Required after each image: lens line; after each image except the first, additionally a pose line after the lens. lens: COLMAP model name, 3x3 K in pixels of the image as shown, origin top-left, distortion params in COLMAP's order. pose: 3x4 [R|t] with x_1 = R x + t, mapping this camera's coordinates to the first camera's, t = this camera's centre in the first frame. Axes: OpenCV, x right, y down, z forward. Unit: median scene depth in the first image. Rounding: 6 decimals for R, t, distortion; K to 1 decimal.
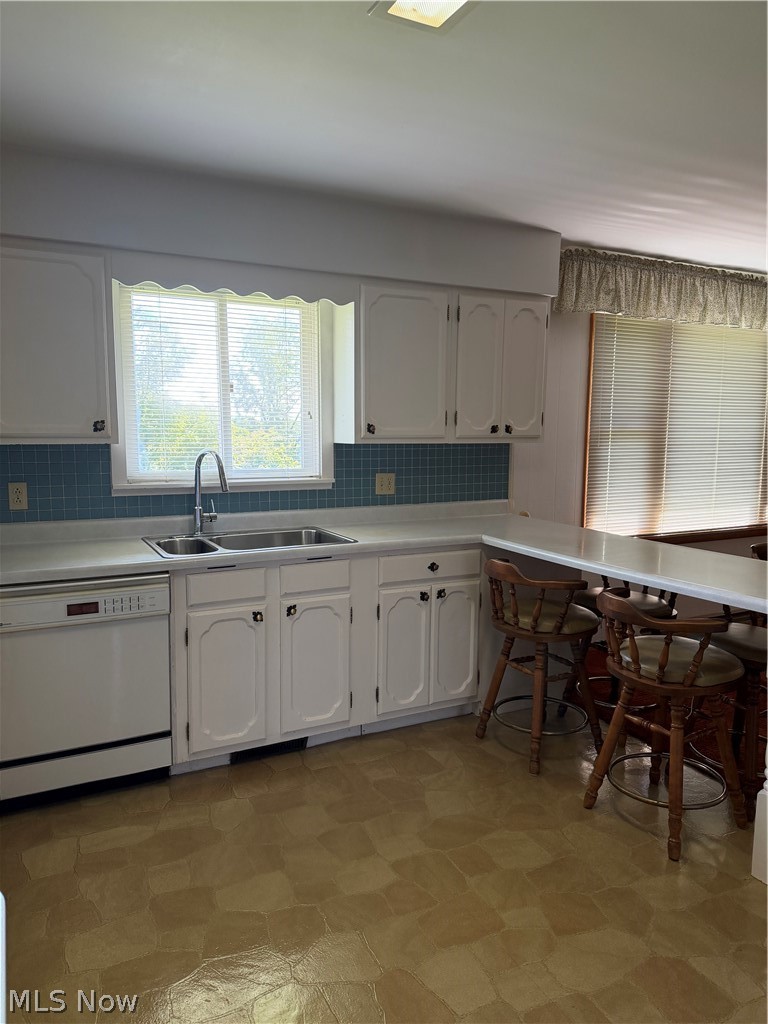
lens RADIAL K [[731.8, 0, 379.1], [0, 731.8, 517.3], [0, 0, 1]] dist [0.040317, -0.050112]
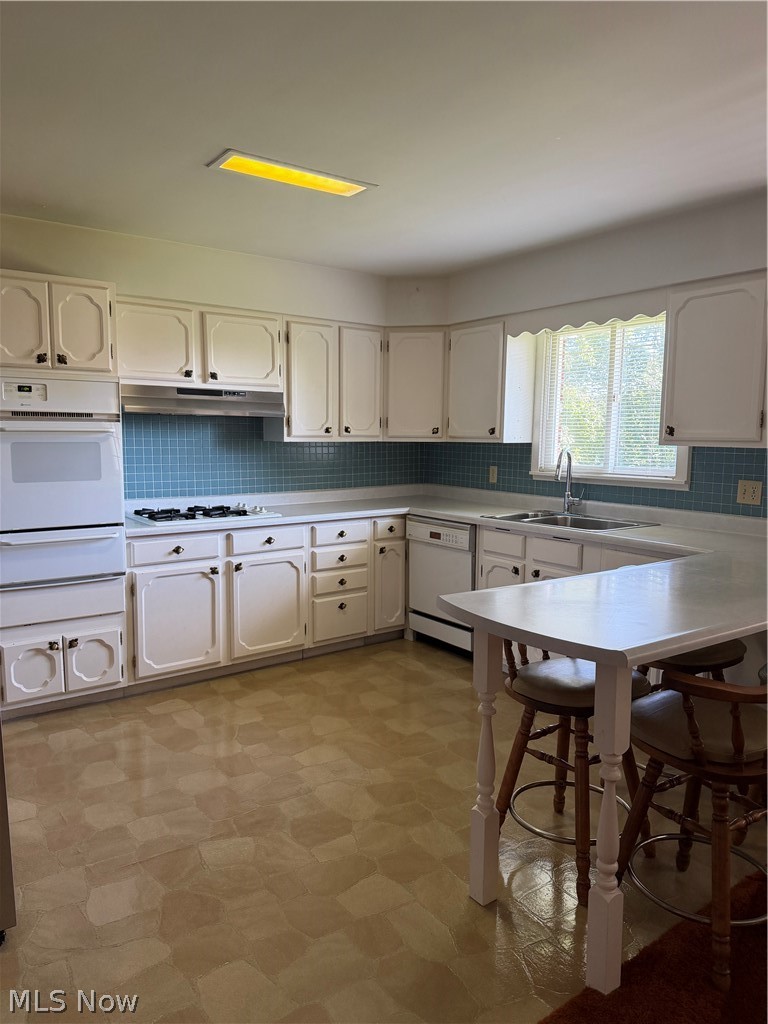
lens RADIAL K [[714.9, 0, 379.6], [0, 714.9, 516.5], [0, 0, 1]] dist [0.163780, -0.298816]
pose [[0.140615, 0.111870, -0.983724, 1.207943], [-0.127761, 0.987339, 0.094019, -0.061509], [0.981786, 0.112461, 0.153127, 0.587419]]
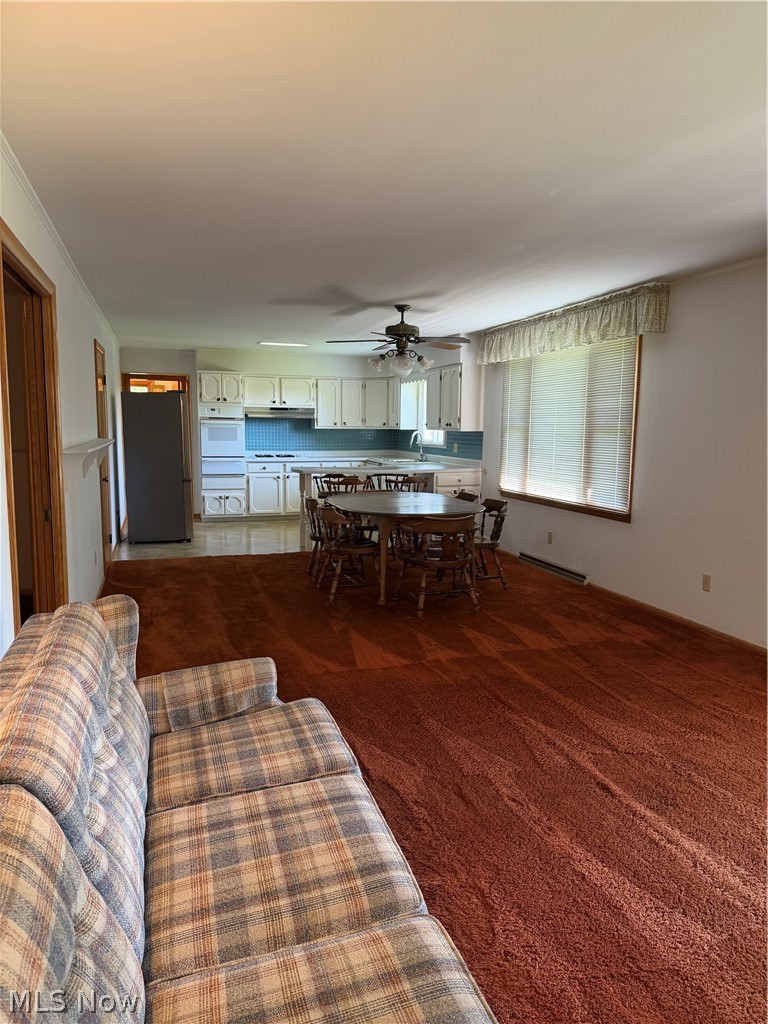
lens RADIAL K [[714.9, 0, 379.6], [0, 714.9, 516.5], [0, 0, 1]] dist [0.163780, -0.298816]
pose [[-0.188971, 0.119019, -0.974743, 3.398714], [-0.129572, 0.980927, 0.144893, -0.192659], [0.973397, 0.153680, -0.169945, 1.707377]]
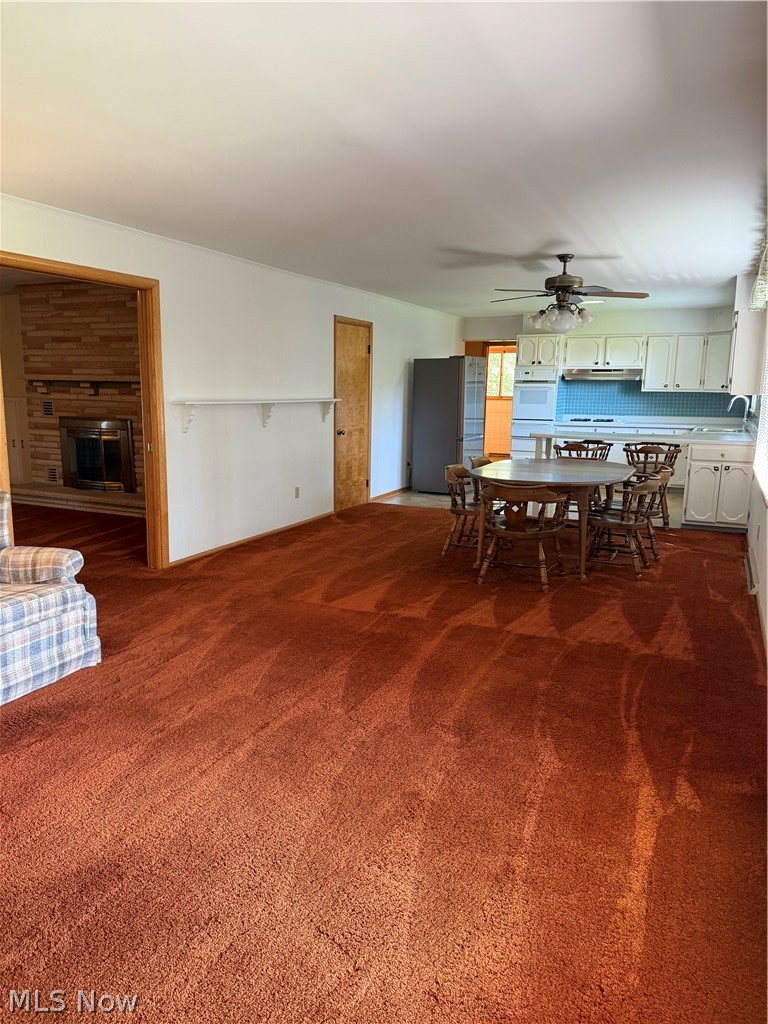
lens RADIAL K [[714.9, 0, 379.6], [0, 714.9, 516.5], [0, 0, 1]] dist [0.163780, -0.298816]
pose [[-0.799373, 0.092875, -0.593613, 2.830827], [-0.091736, 0.957531, 0.273347, -0.327846], [0.593790, 0.272962, -0.756905, 2.785008]]
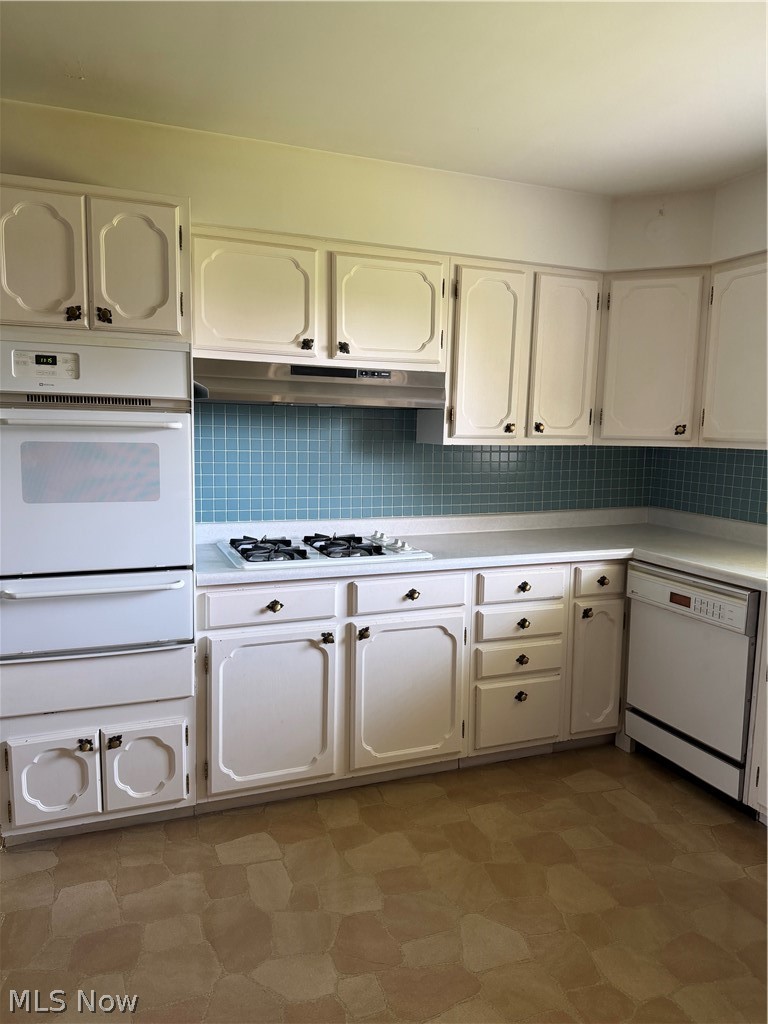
lens RADIAL K [[714.9, 0, 379.6], [0, 714.9, 516.5], [0, 0, 1]] dist [0.163780, -0.298816]
pose [[-0.107373, 0.113861, -0.987677, 0.663280], [-0.141502, 0.981557, 0.128539, -0.068109], [0.984098, 0.153560, -0.089281, 0.625113]]
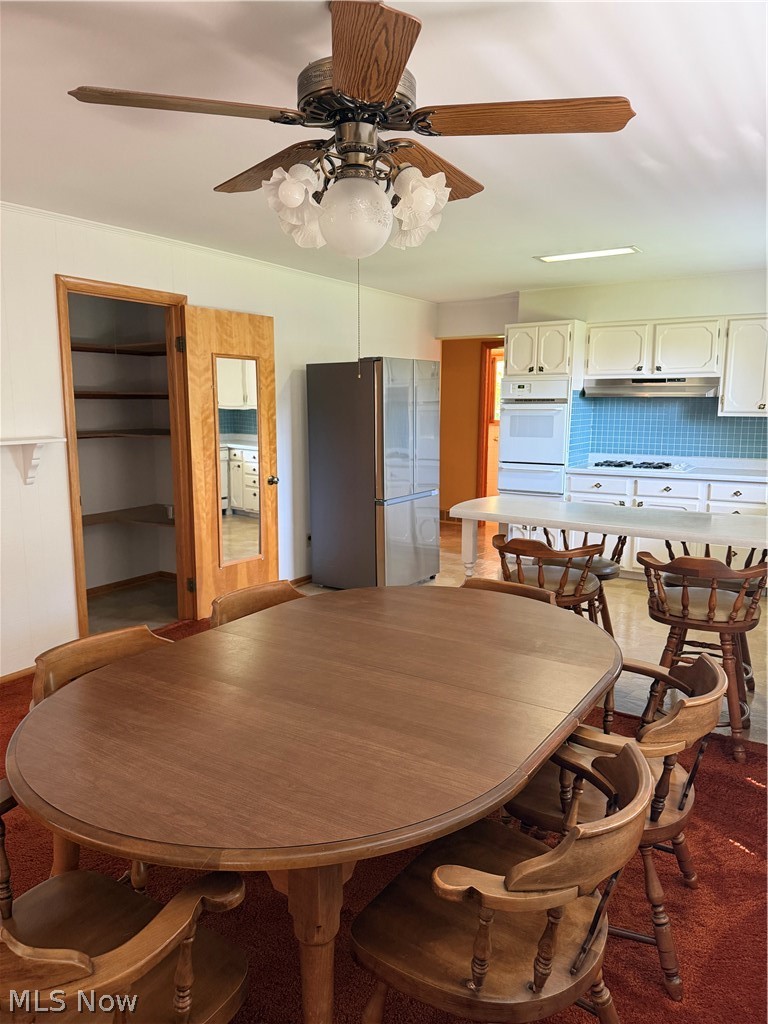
lens RADIAL K [[714.9, 0, 379.6], [0, 714.9, 516.5], [0, 0, 1]] dist [0.163780, -0.298816]
pose [[-0.872960, 0.069063, -0.482879, 1.420626], [-0.067561, 0.963267, 0.259909, -0.251577], [0.483091, 0.259513, -0.836227, 1.979197]]
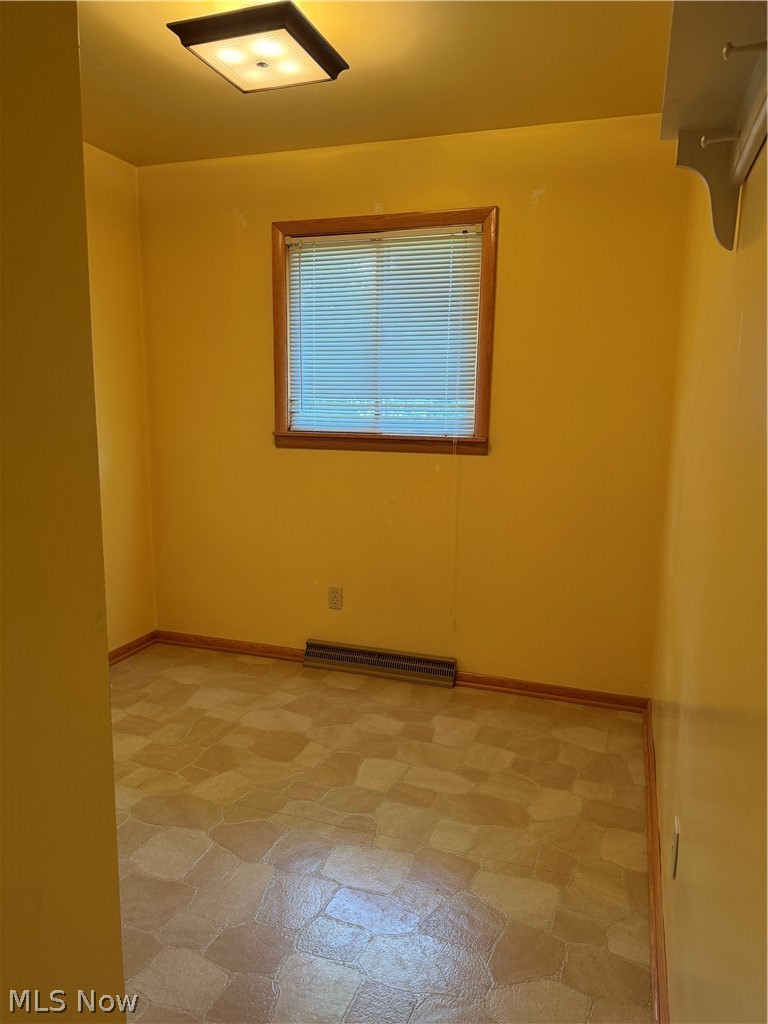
lens RADIAL K [[714.9, 0, 379.6], [0, 714.9, 516.5], [0, 0, 1]] dist [0.163780, -0.298816]
pose [[0.685169, 0.130191, -0.716655, 1.095554], [-0.093041, 0.991480, 0.091164, 0.011404], [0.722417, 0.004215, 0.691444, 0.080350]]
